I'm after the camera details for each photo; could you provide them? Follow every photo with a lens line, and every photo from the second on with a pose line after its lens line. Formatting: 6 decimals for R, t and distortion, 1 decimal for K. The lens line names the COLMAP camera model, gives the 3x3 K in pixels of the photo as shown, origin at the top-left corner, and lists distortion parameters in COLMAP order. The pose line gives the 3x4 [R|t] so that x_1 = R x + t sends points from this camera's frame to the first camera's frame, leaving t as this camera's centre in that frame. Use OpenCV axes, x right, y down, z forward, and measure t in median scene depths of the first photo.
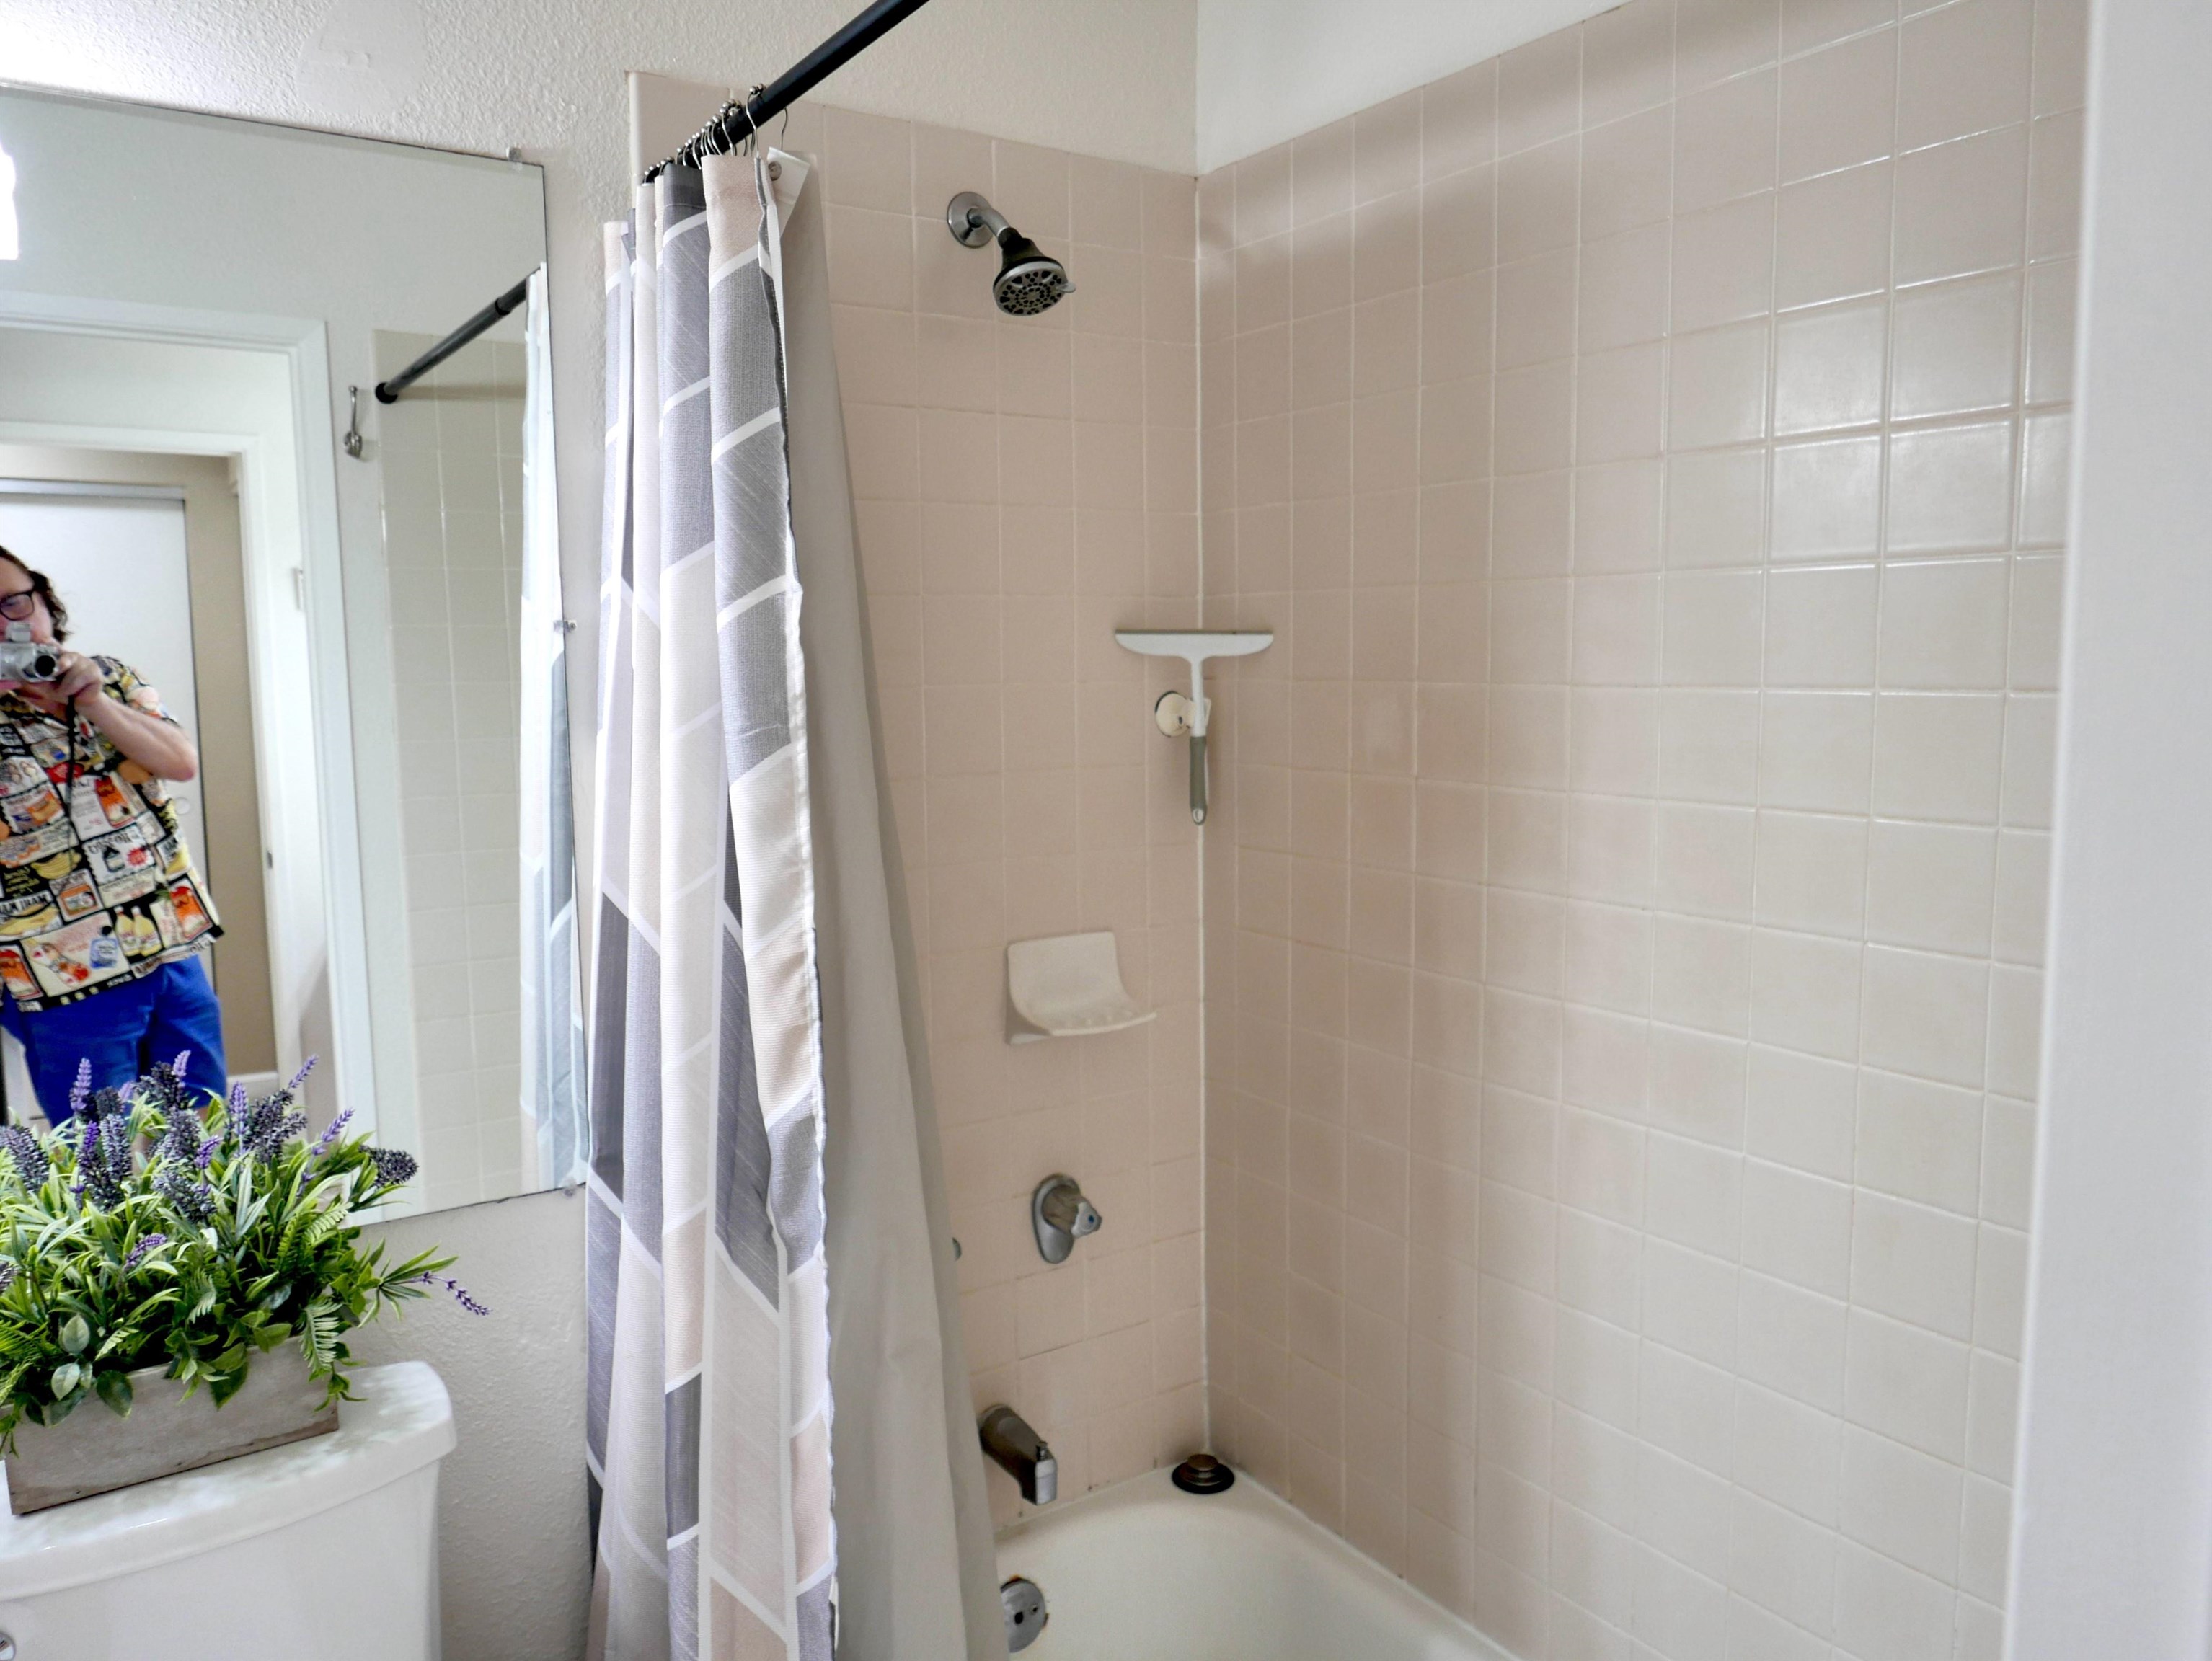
lens RADIAL K [[1619.5, 0, 1080.4], [0, 1619.5, 844.9], [0, 0, 1]] dist [-0.020332, 0.002135]
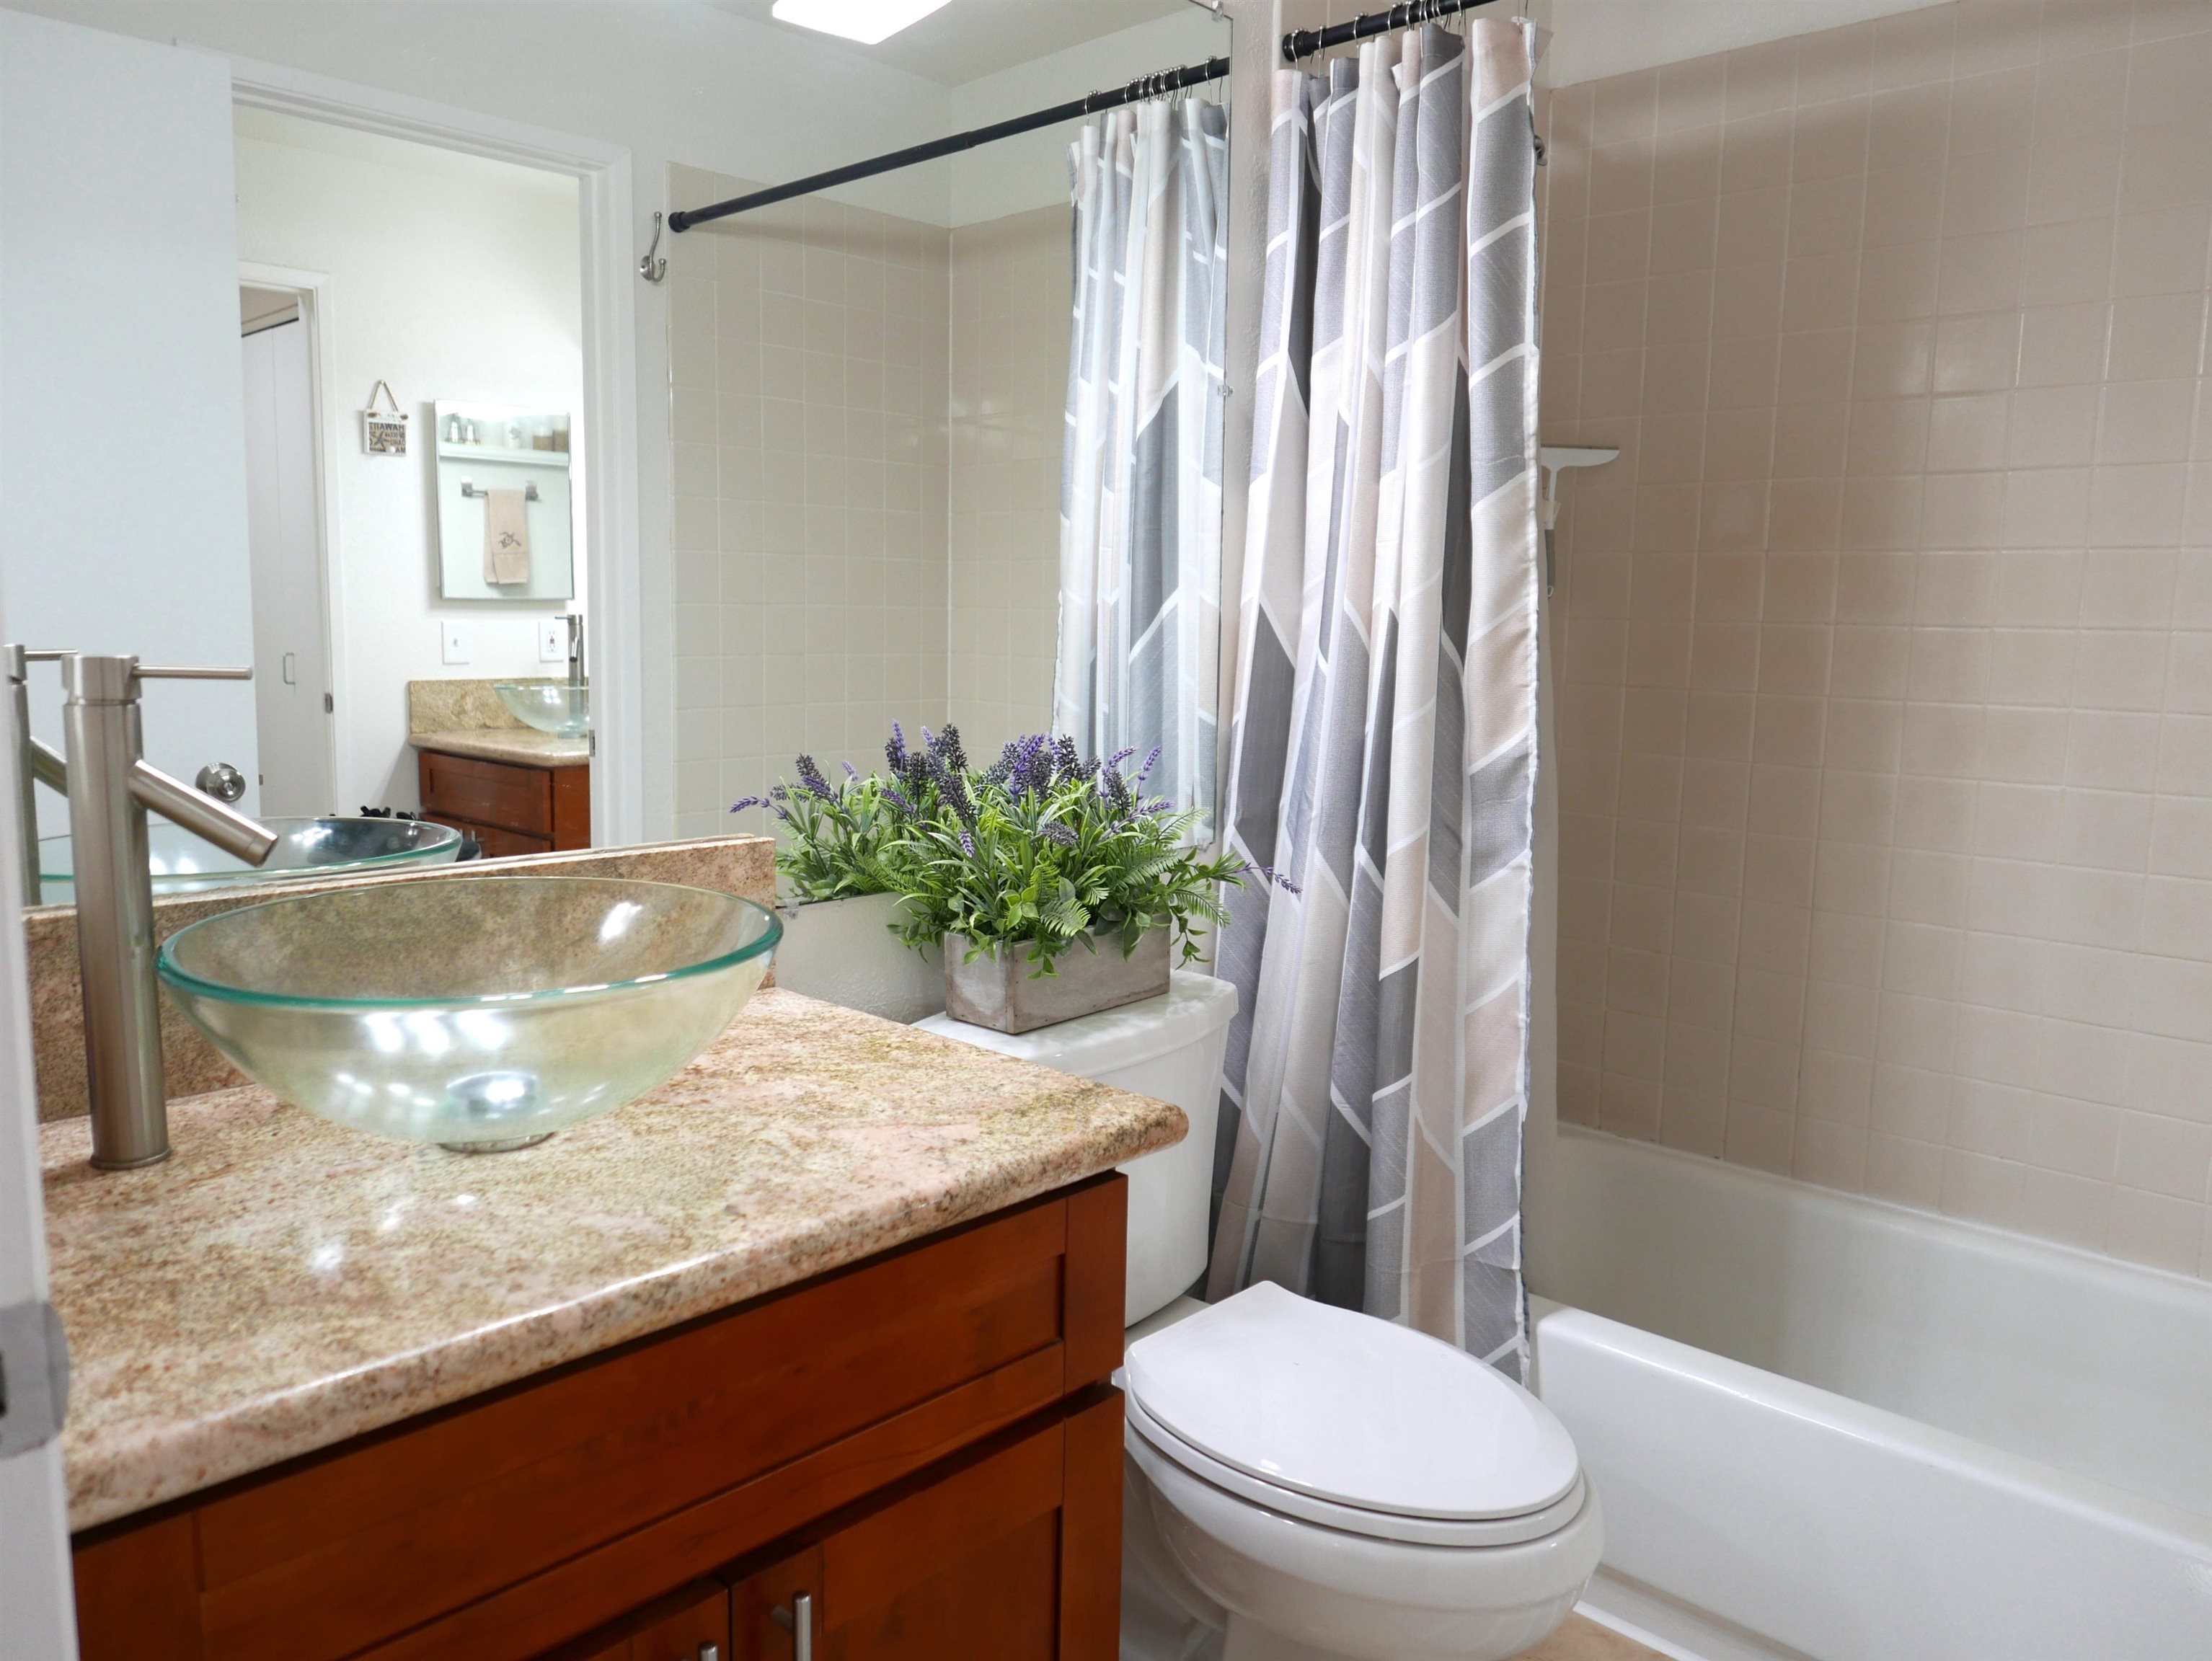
lens RADIAL K [[1591.6, 0, 1103.7], [0, 1591.6, 815.8], [0, 0, 1]] dist [-0.020793, 0.001959]
pose [[0.983300, 0.017565, 0.181141, -0.745509], [-0.020486, 0.999688, 0.014266, 0.207606], [-0.180834, -0.017739, 0.983354, -0.220668]]
